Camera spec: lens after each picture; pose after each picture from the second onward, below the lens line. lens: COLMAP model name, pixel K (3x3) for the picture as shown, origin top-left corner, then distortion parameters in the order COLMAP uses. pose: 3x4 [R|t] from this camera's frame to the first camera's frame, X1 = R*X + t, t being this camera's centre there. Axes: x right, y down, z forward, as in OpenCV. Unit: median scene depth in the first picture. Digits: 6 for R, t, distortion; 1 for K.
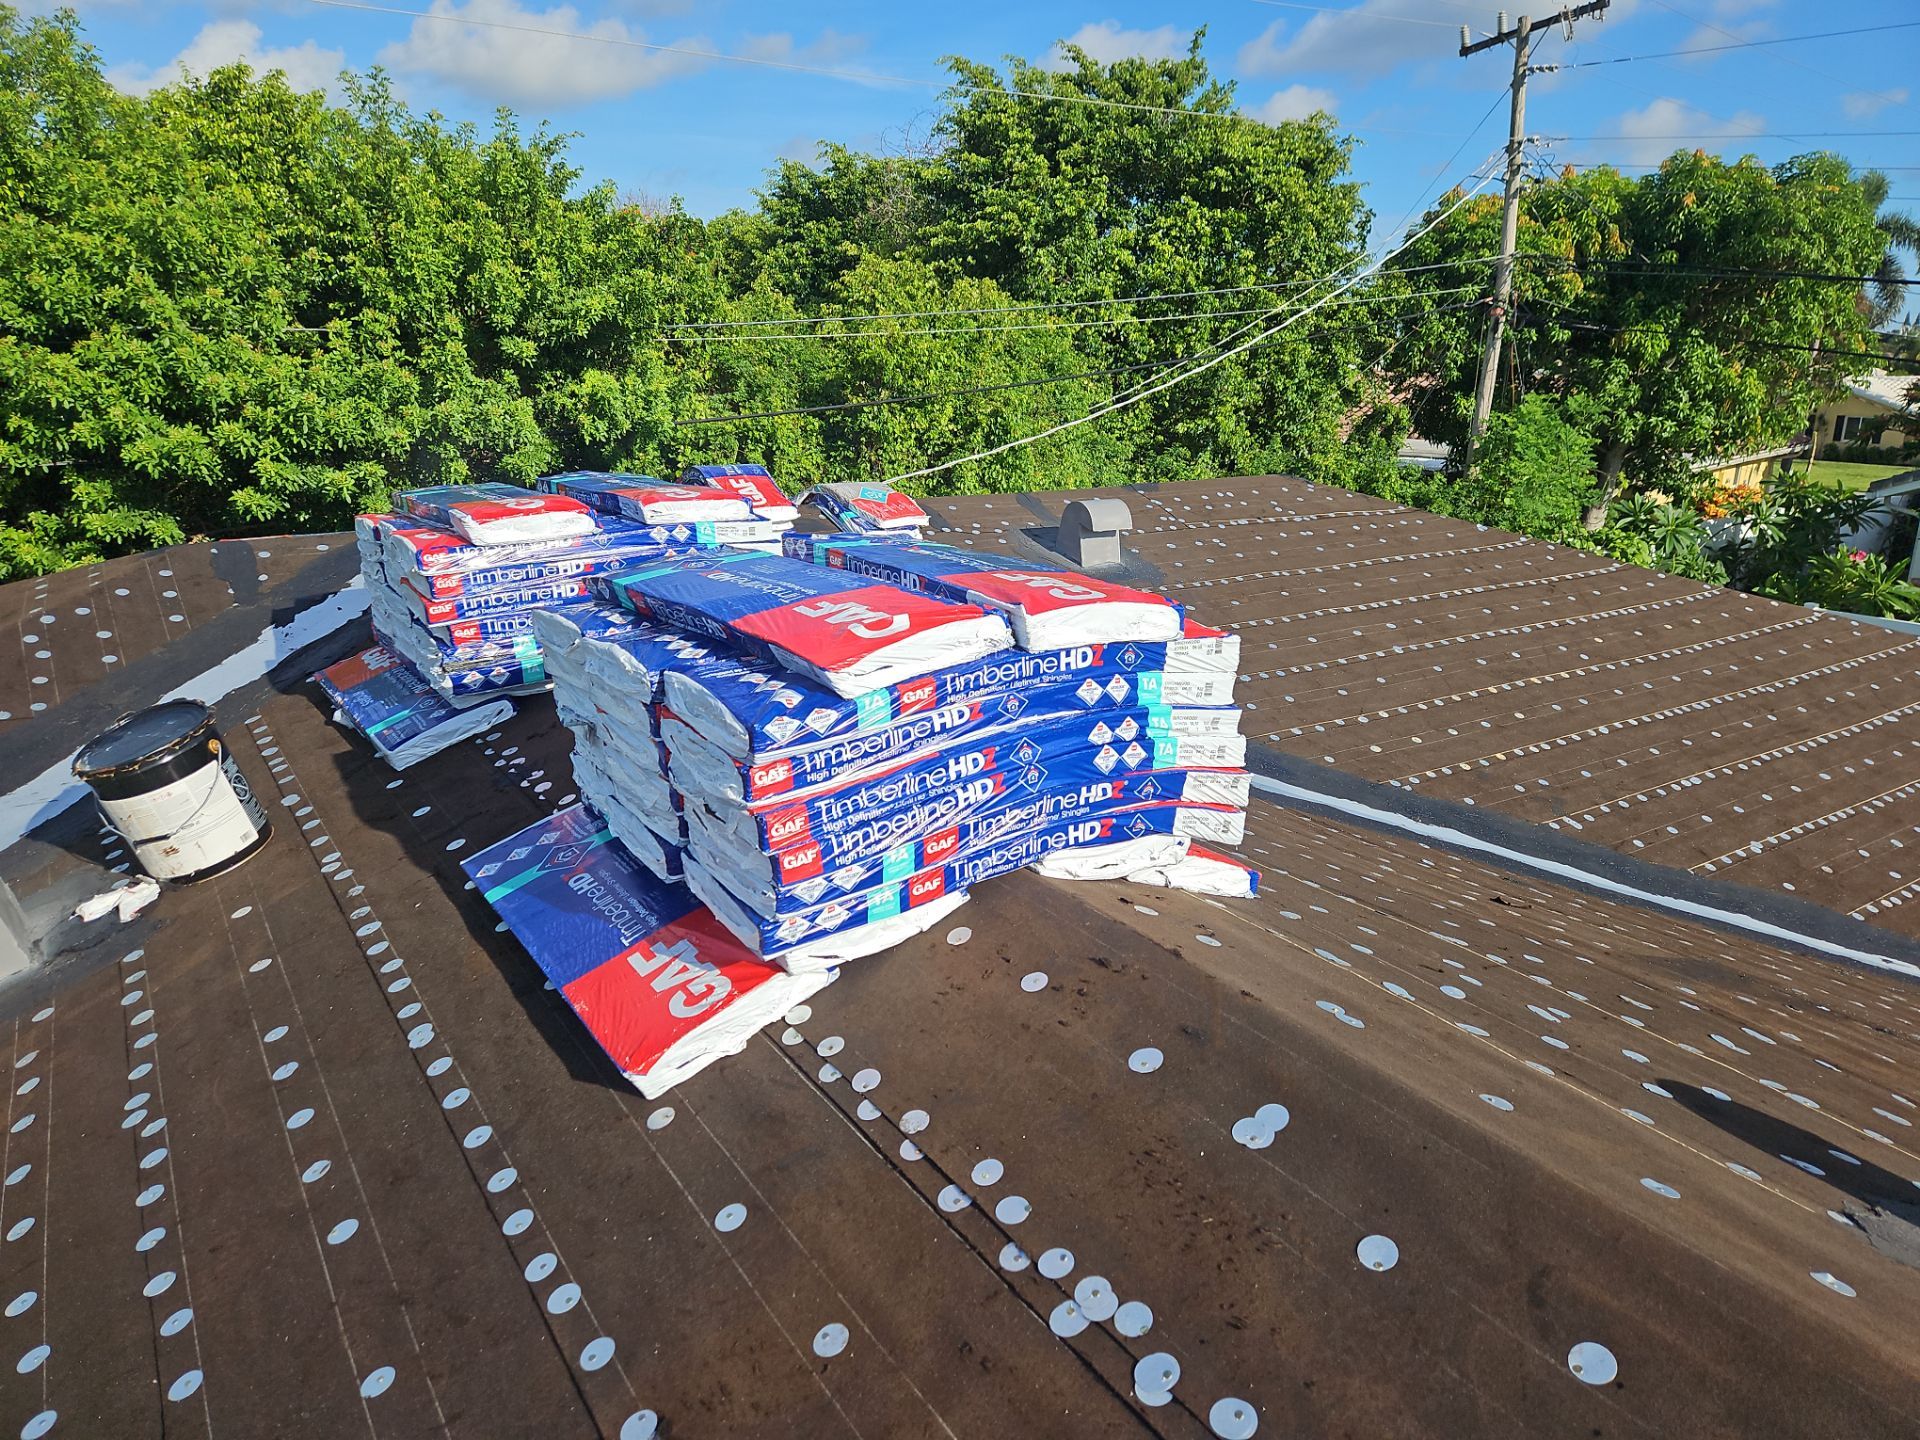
lens RADIAL K [[1295.4, 0, 991.8], [0, 1295.4, 729.2], [0, 0, 1]] dist [0.084392, -0.073530]
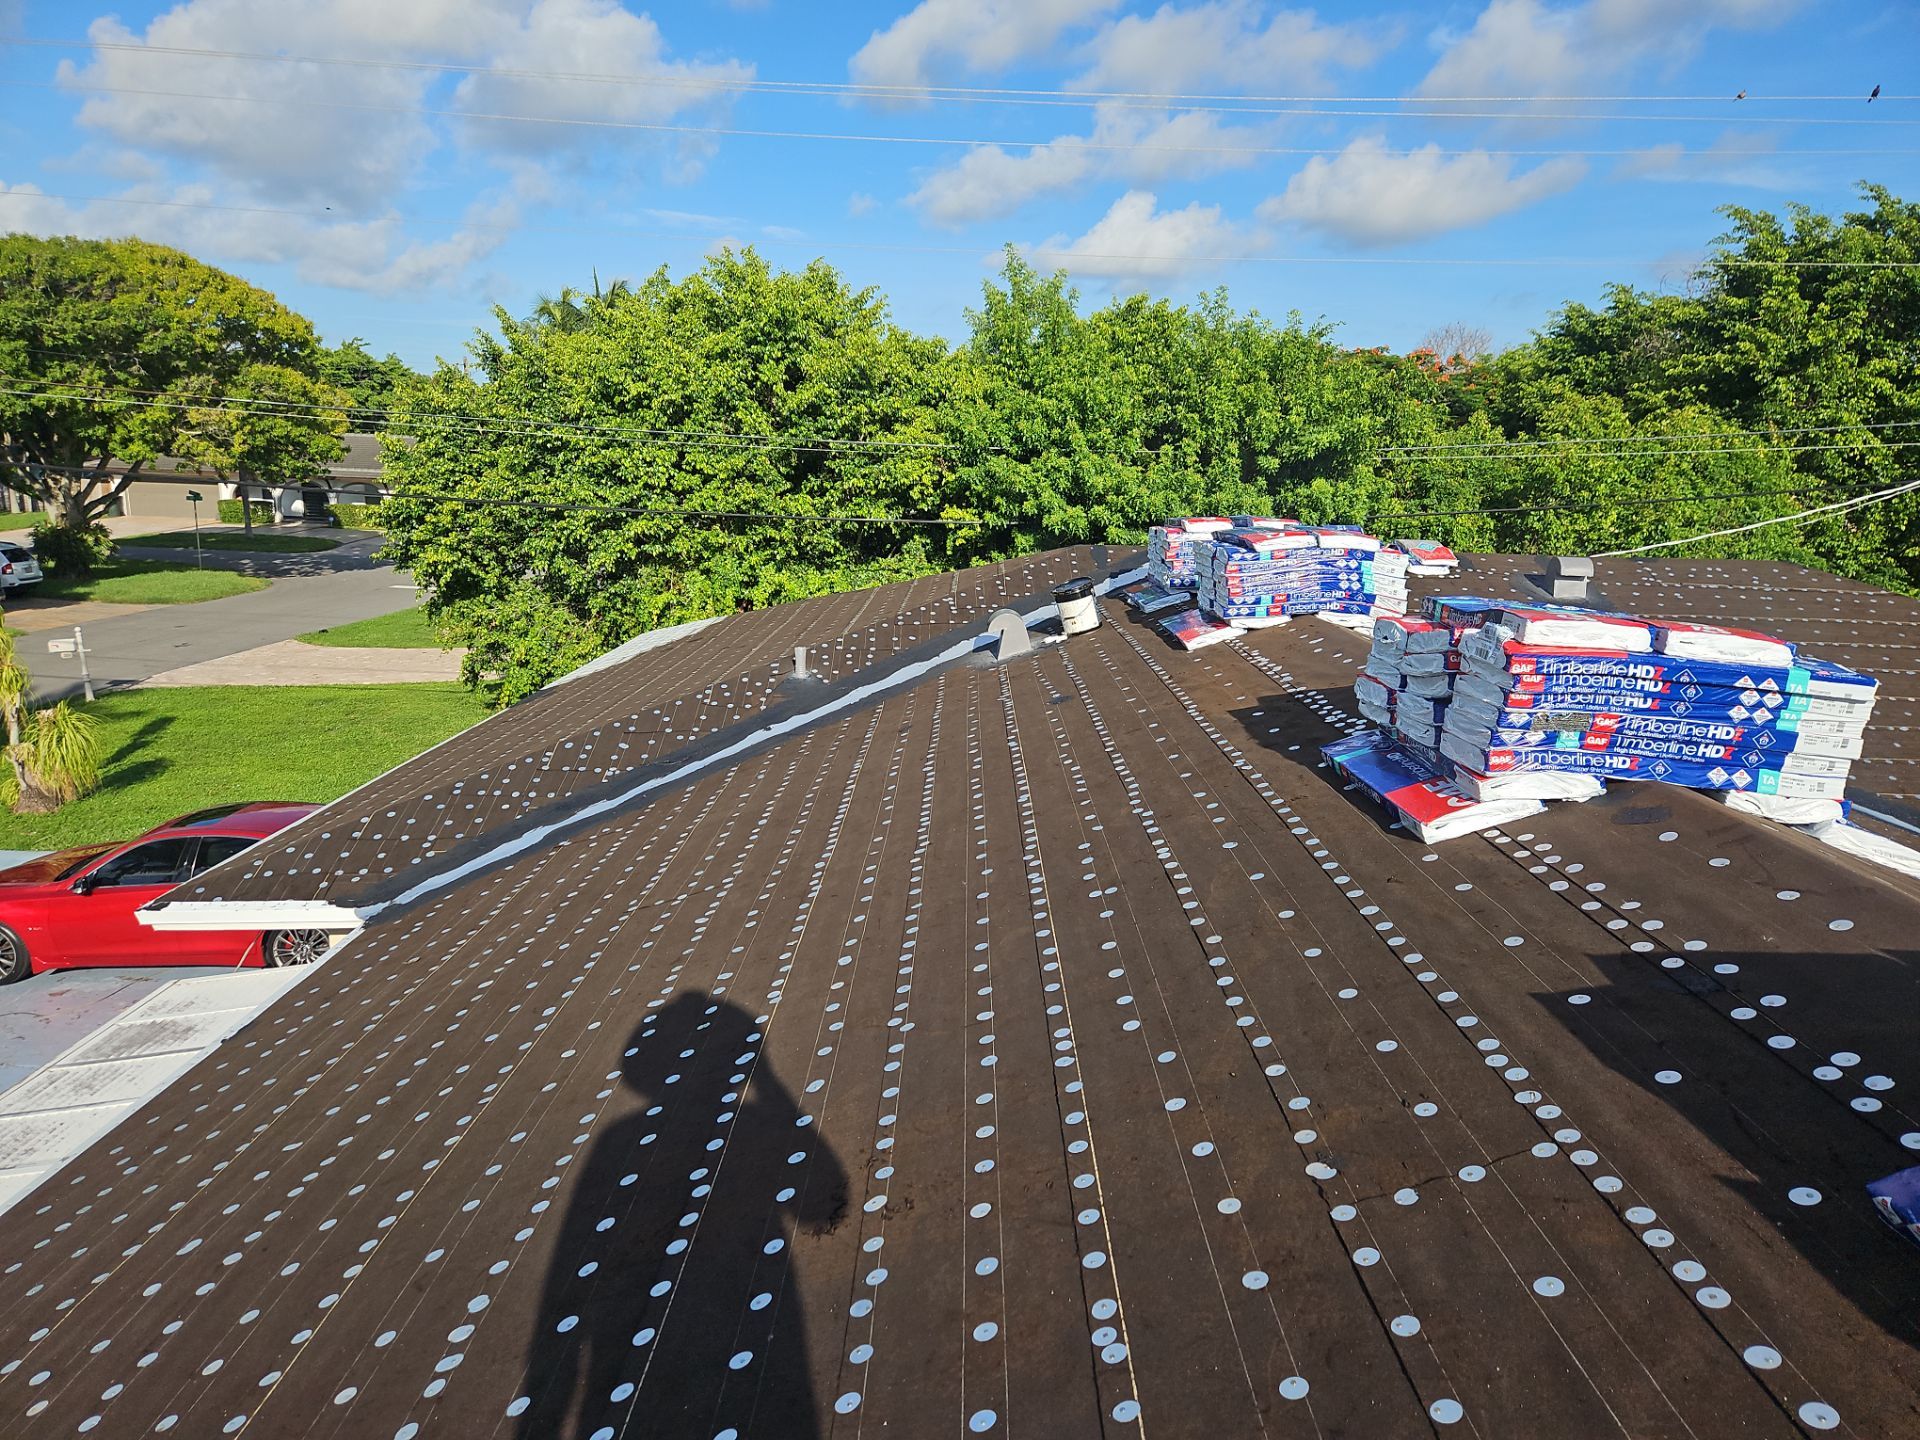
lens RADIAL K [[1242.2, 0, 942.0], [0, 1242.2, 728.3], [0, 0, 1]] dist [0.070075, -0.054907]
pose [[0.812593, 0.141283, -0.565449, 0.704980], [-0.184668, 0.982600, -0.019871, 0.402946], [0.552803, 0.120567, 0.824544, -1.346000]]
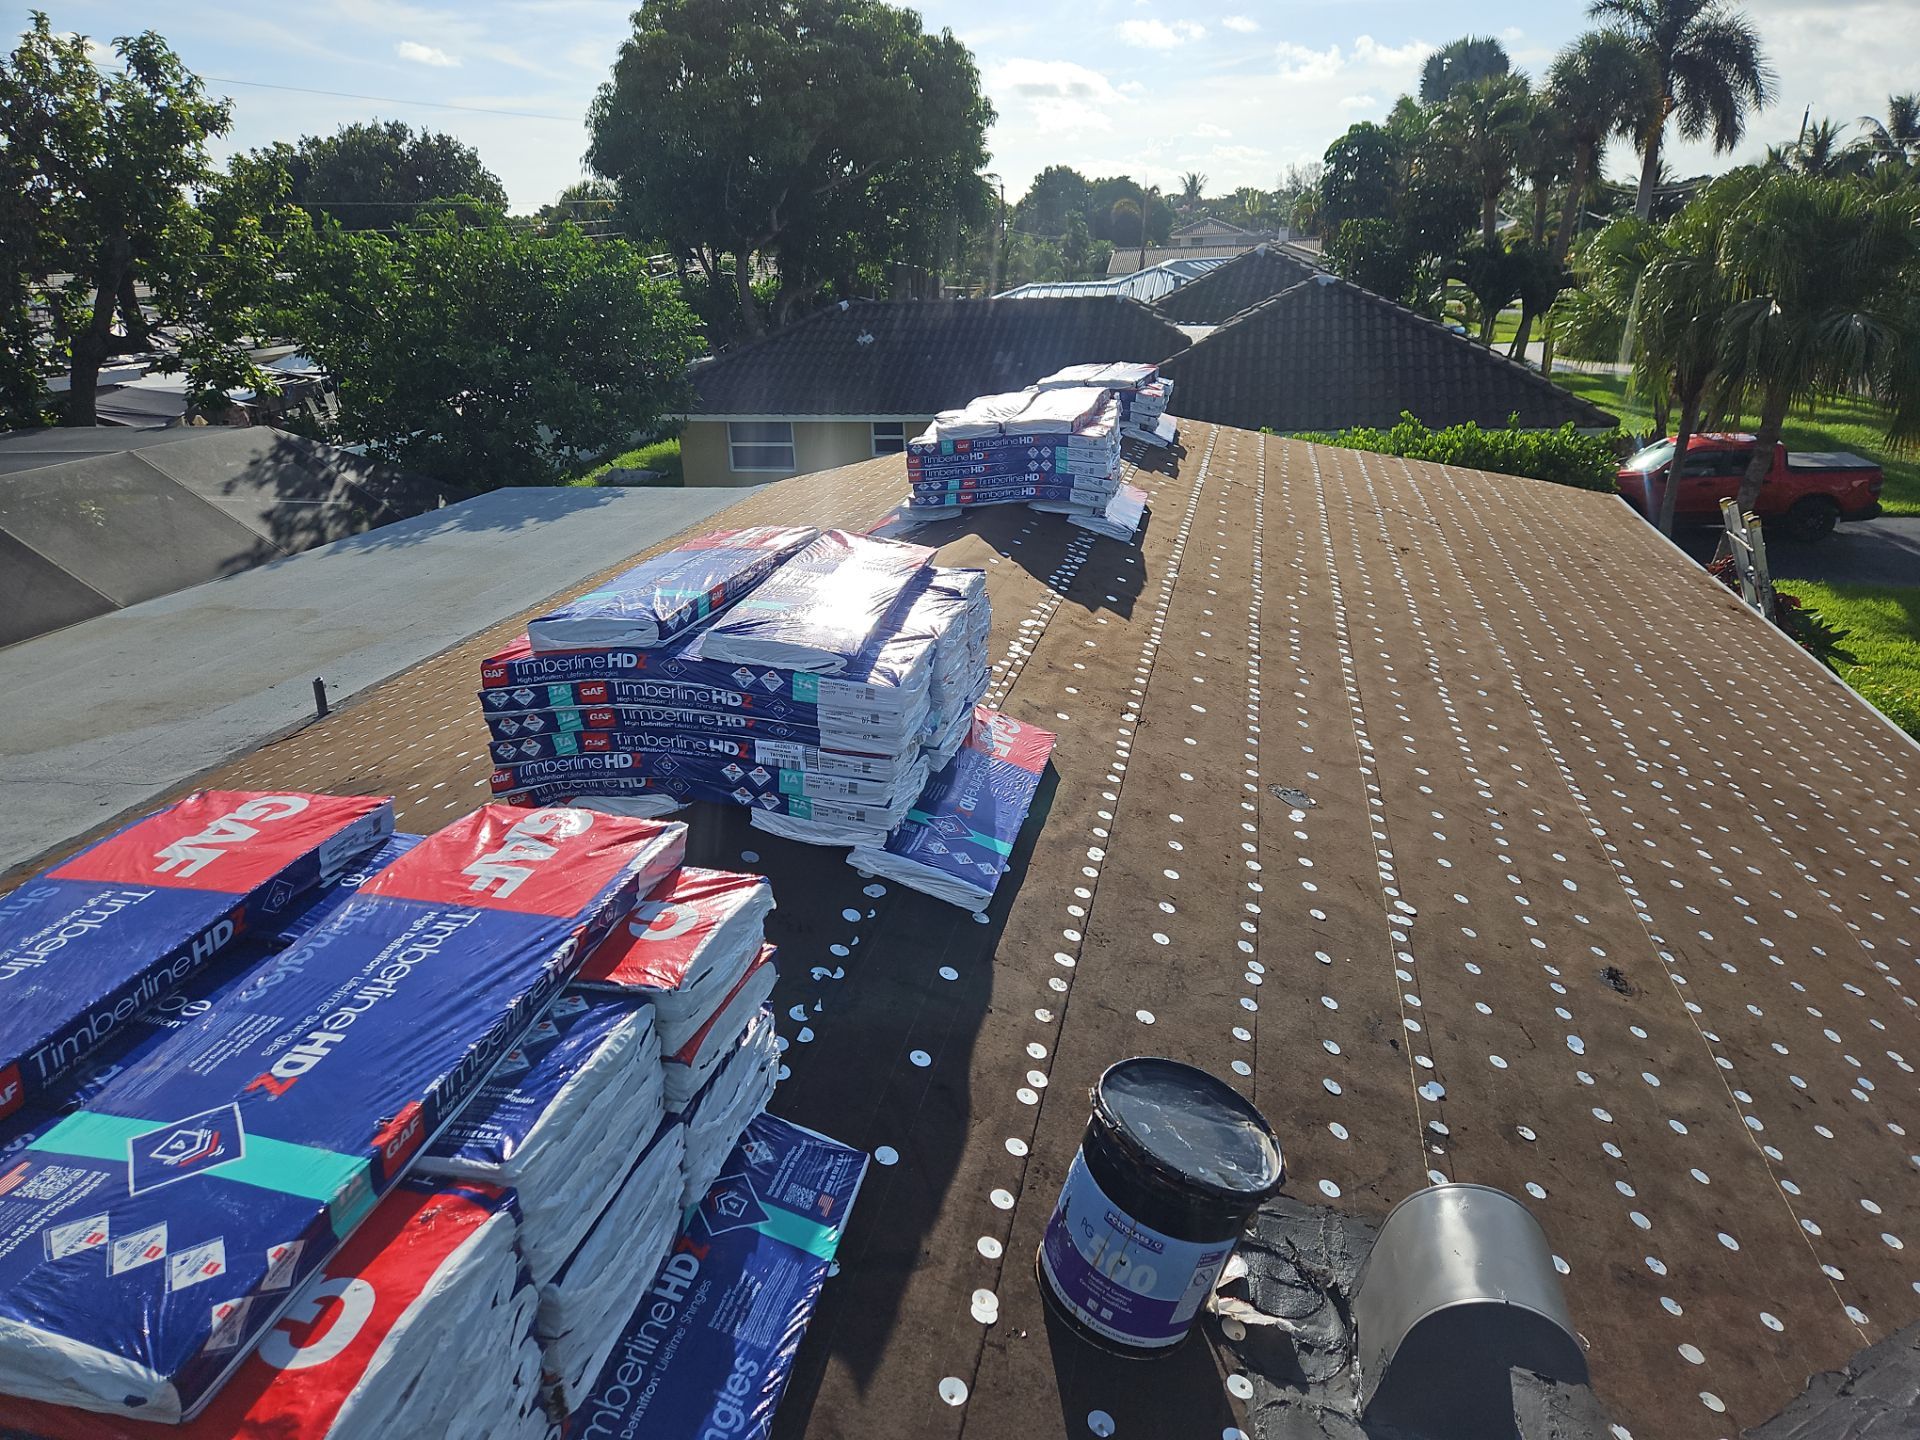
lens RADIAL K [[1312.9, 0, 960.0], [0, 1312.9, 720.0], [0, 0, 1]] dist [0.079640, -0.077791]
pose [[-0.689065, -0.244319, 0.682274, -0.890308], [0.217176, 0.828572, 0.516045, -0.483844], [-0.691393, 0.503762, -0.517880, 1.218568]]
